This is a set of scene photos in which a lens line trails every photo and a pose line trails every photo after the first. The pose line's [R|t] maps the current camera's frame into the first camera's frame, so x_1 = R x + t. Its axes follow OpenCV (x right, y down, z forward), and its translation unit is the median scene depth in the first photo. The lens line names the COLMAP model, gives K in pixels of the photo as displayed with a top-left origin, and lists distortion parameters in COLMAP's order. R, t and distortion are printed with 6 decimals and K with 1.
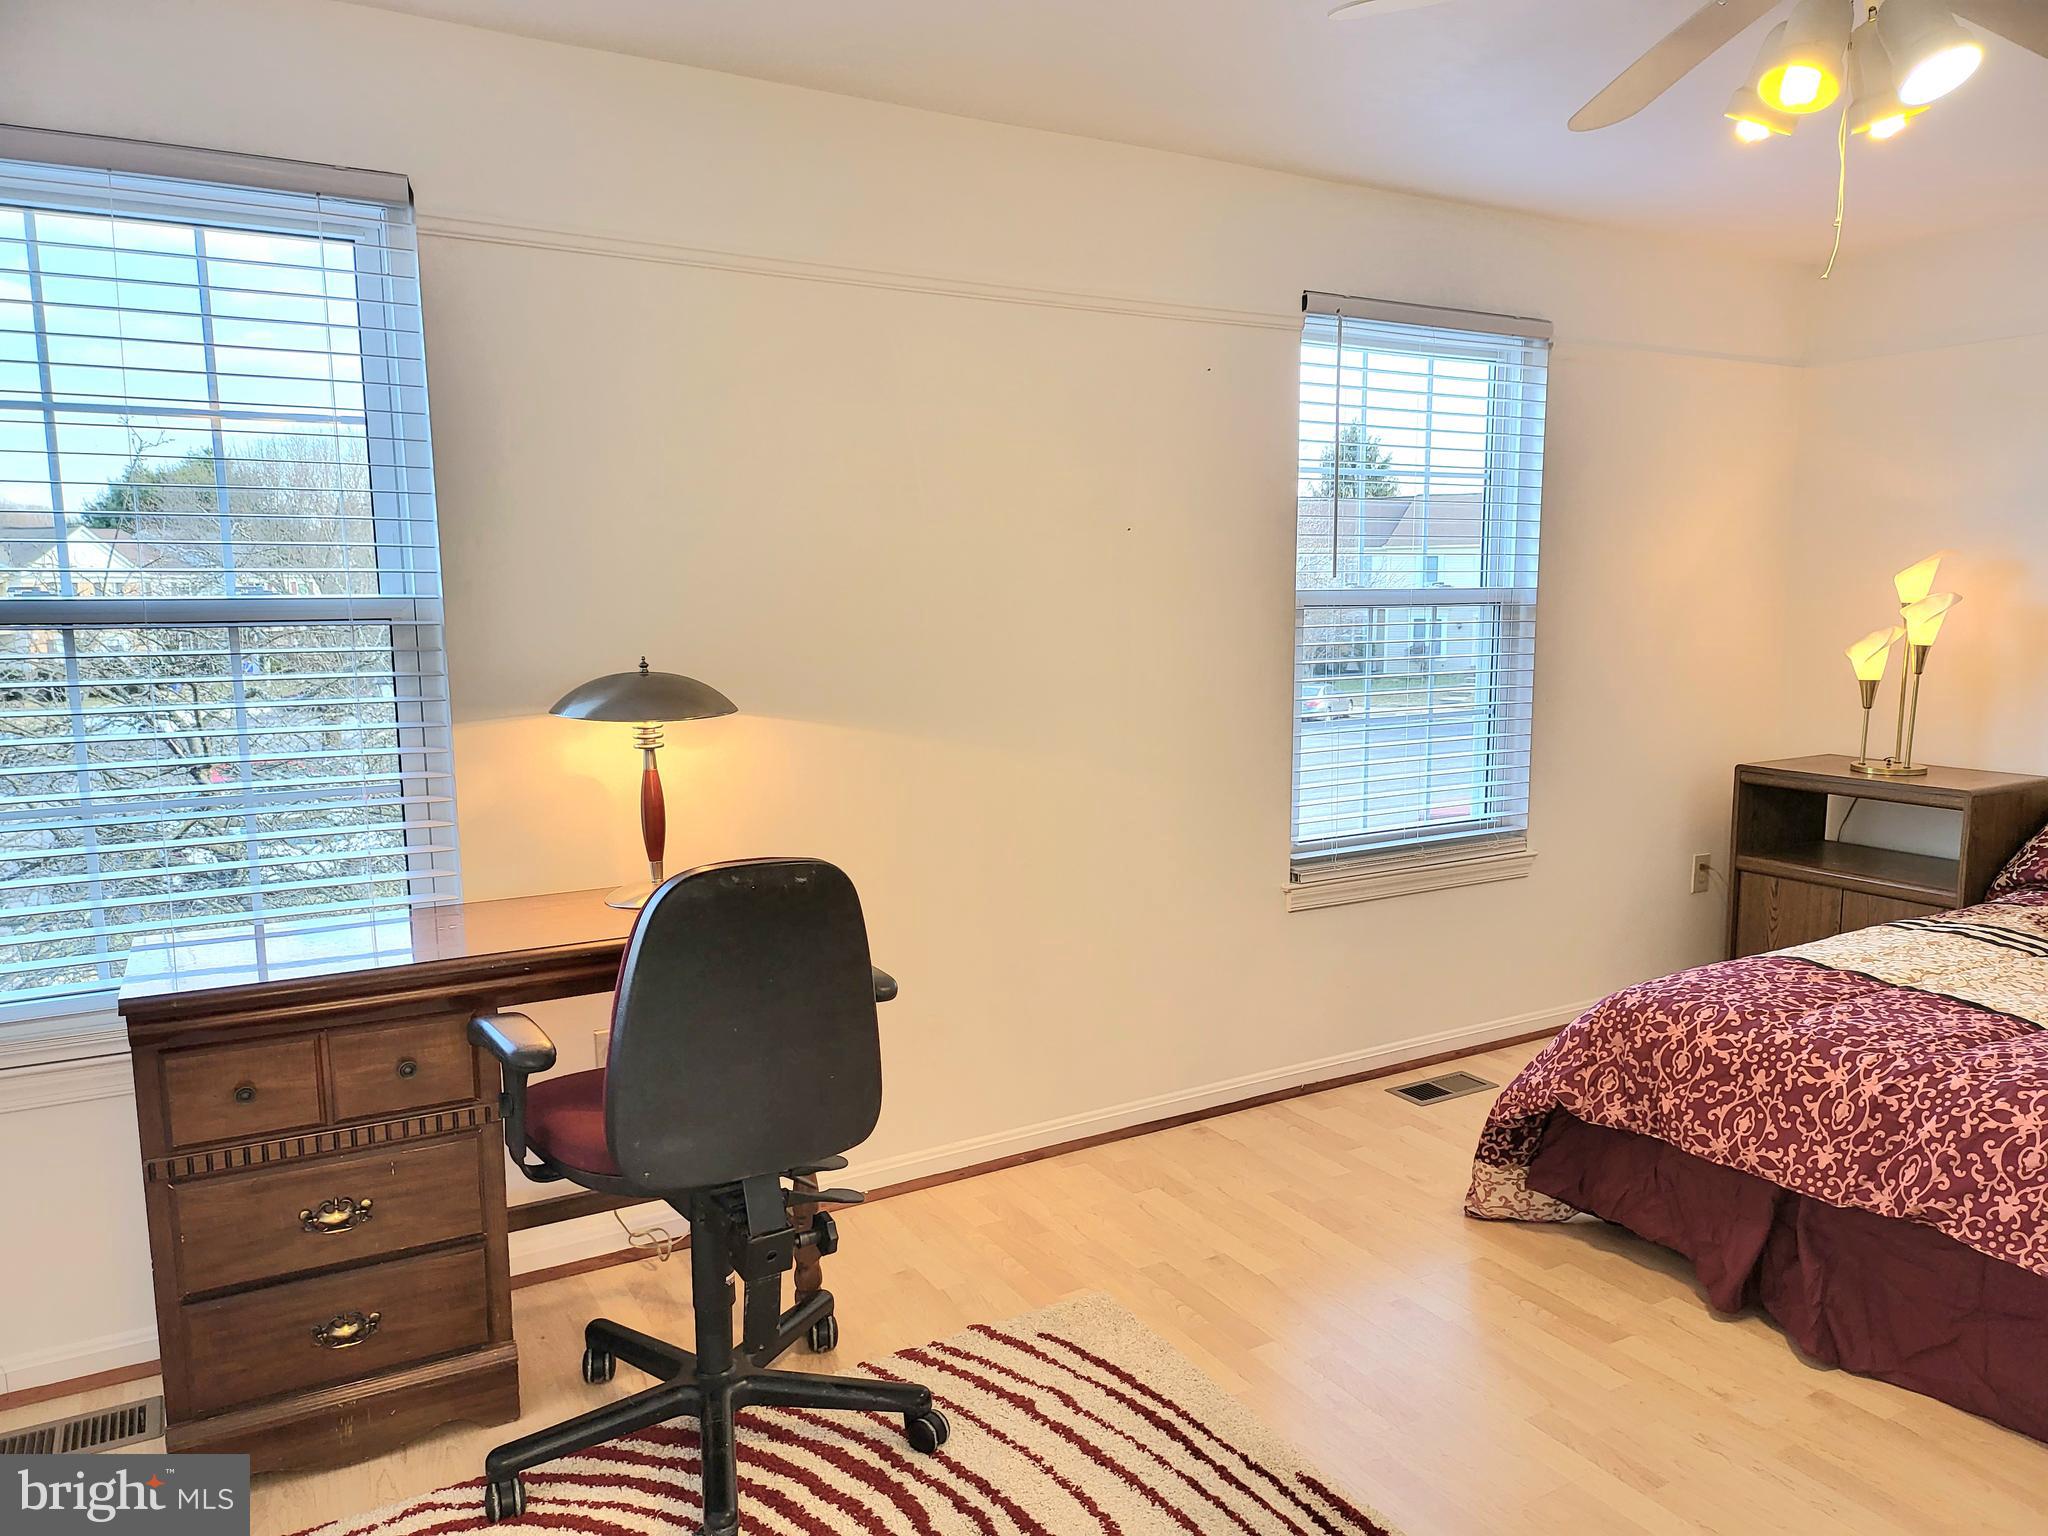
lens RADIAL K [[1433.1, 0, 1027.4], [0, 1433.1, 771.6], [0, 0, 1]] dist [0.003741, -0.002368]
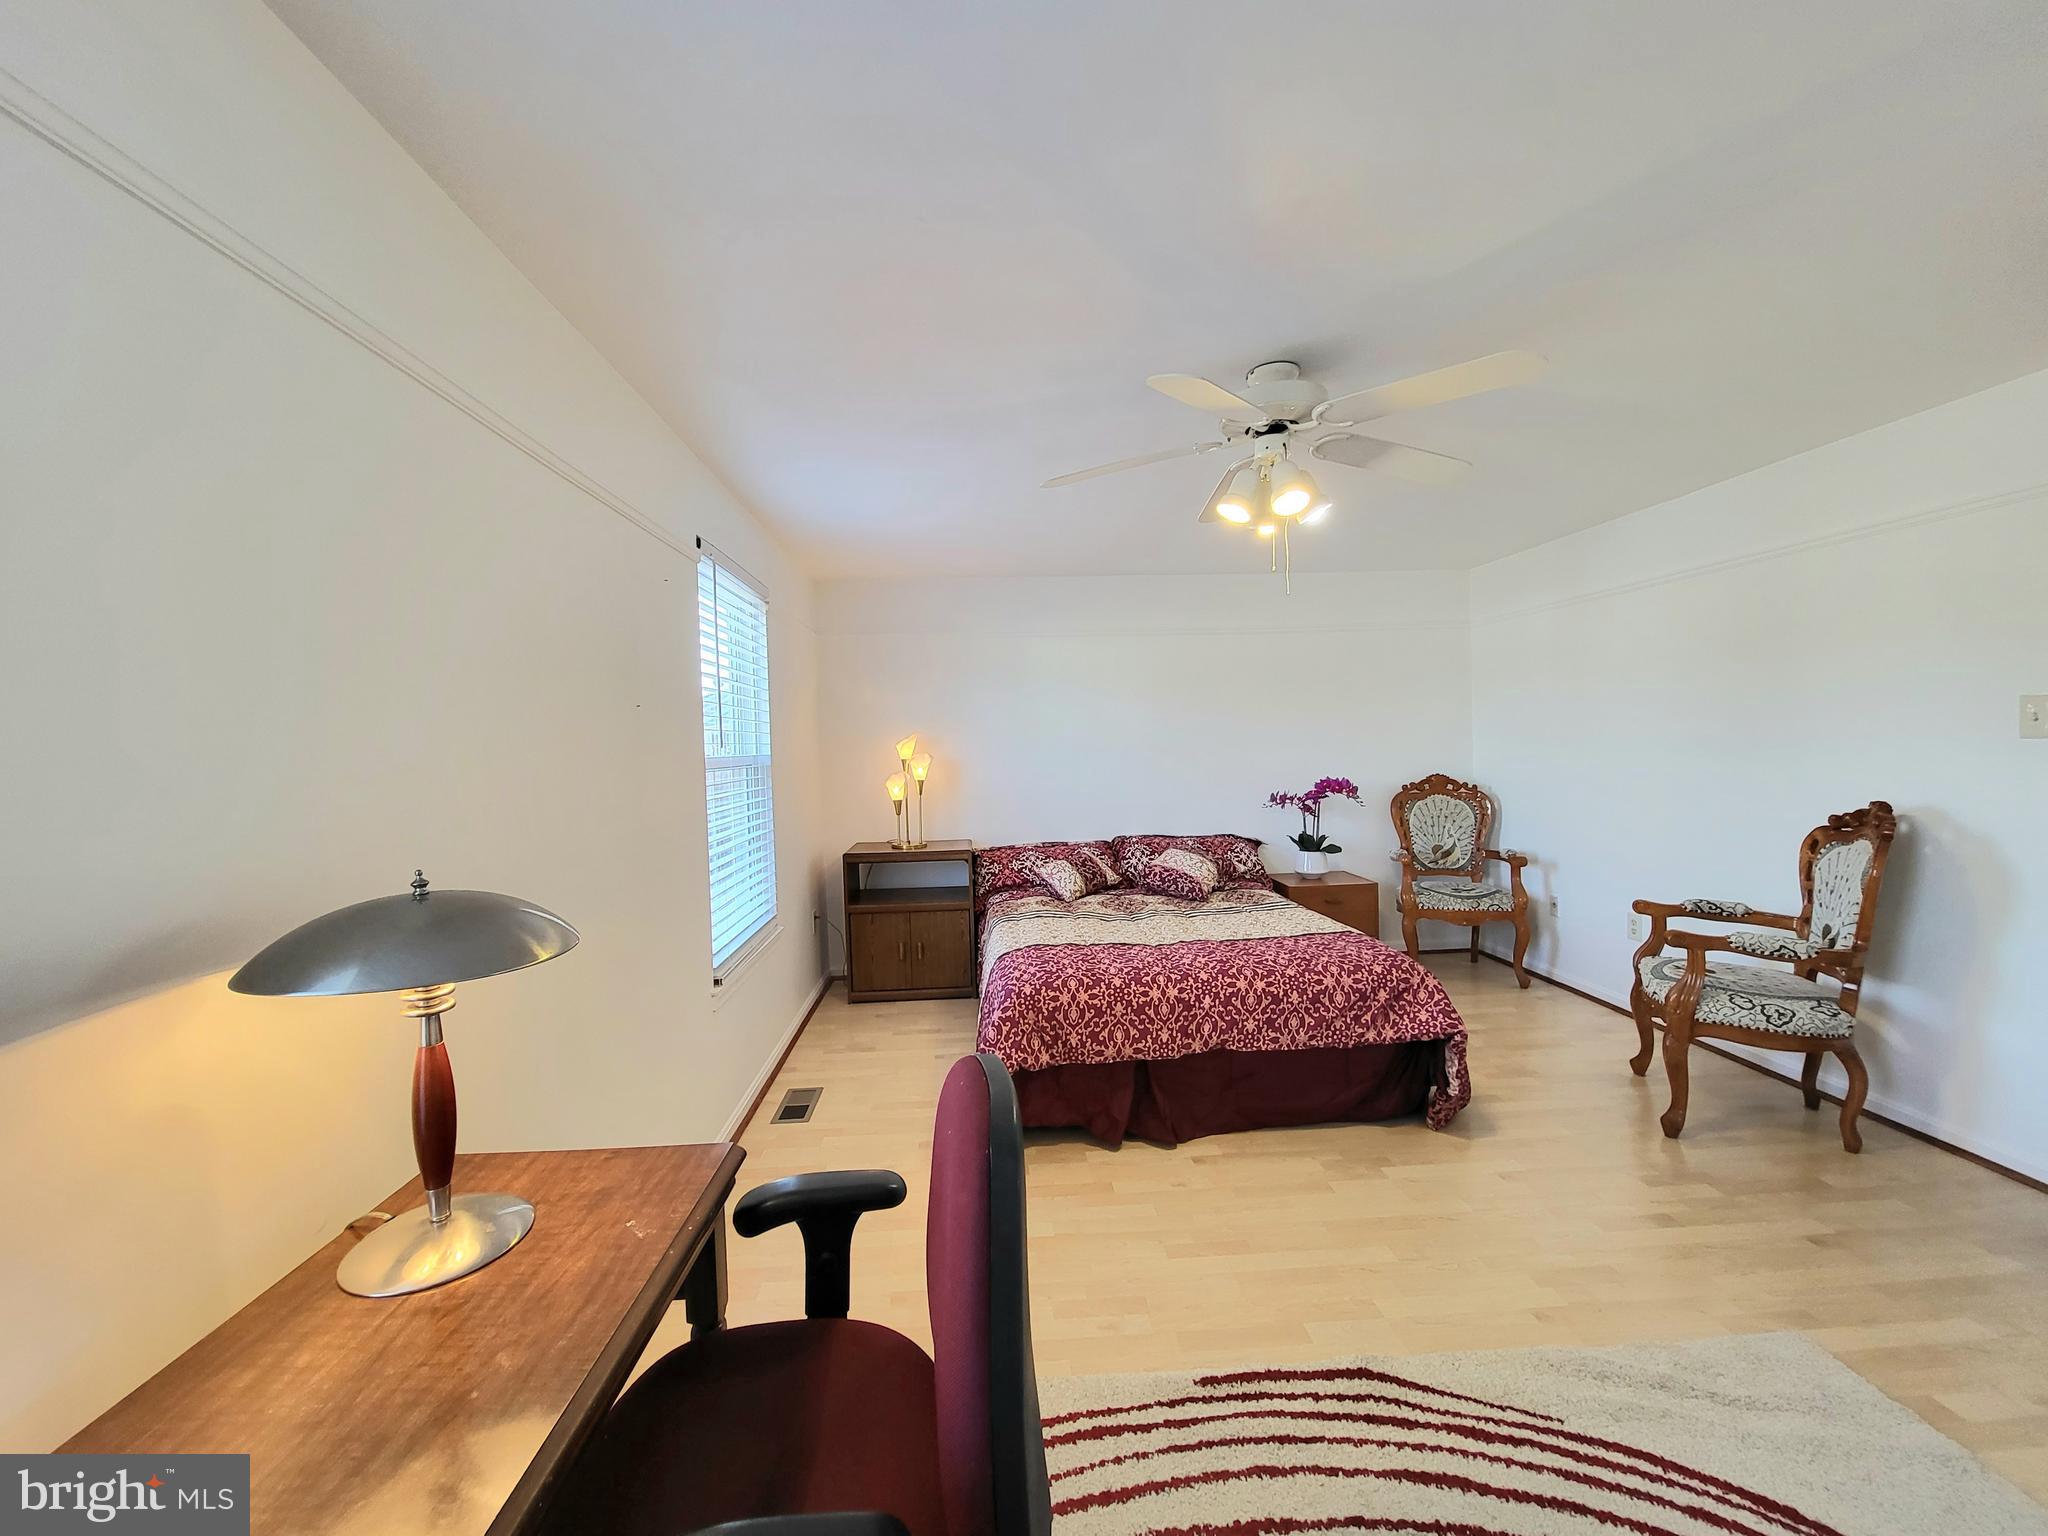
lens RADIAL K [[803.4, 0, 1020.4], [0, 803.4, 760.6], [0, 0, 1]] dist [-0.005983, -0.000934]
pose [[0.455521, -0.026407, 0.889833, -0.473852], [0.142569, 0.988822, -0.043639, -0.076559], [-0.878735, 0.146741, 0.454194, 0.610038]]
